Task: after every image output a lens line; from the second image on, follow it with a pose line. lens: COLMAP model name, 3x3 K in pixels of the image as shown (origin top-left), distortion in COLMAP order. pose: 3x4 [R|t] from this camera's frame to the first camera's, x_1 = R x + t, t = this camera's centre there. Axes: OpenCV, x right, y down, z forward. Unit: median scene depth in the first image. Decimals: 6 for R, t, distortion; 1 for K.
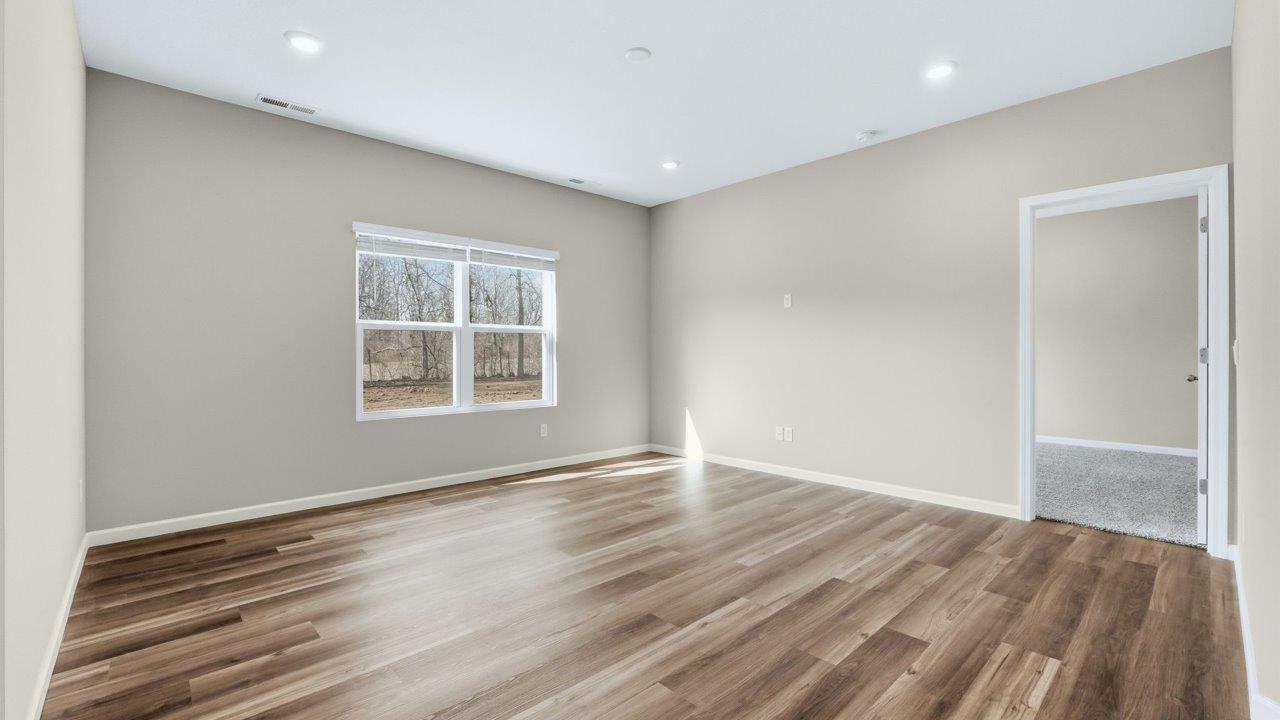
lens RADIAL K [[537.0, 0, 631.9], [0, 537.0, 352.1], [0, 0, 1]] dist [-0.020465, 0.006003]
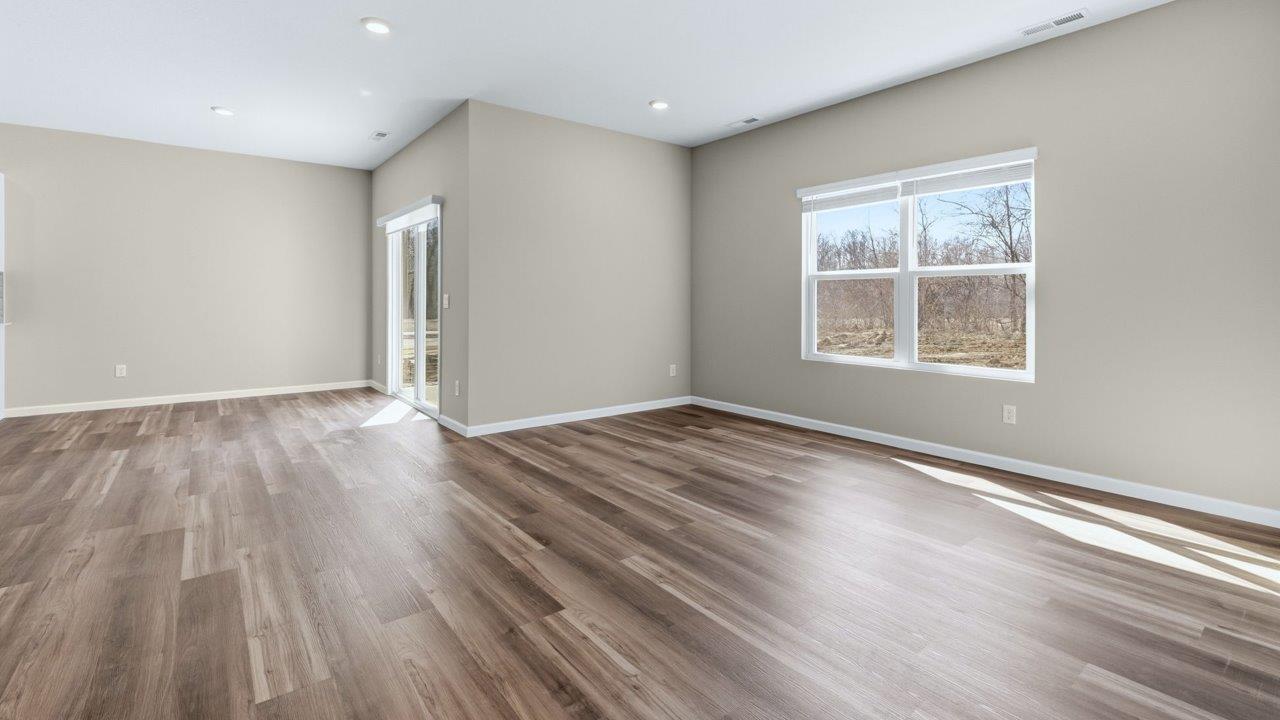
lens RADIAL K [[537.0, 0, 648.7], [0, 537.0, 349.1], [0, 0, 1]] dist [-0.020465, 0.006003]
pose [[-0.068671, 0.085140, -0.994000, 0.971213], [0.001552, 0.996360, 0.085235, 0.003270], [0.997638, 0.004311, -0.068554, 1.055941]]
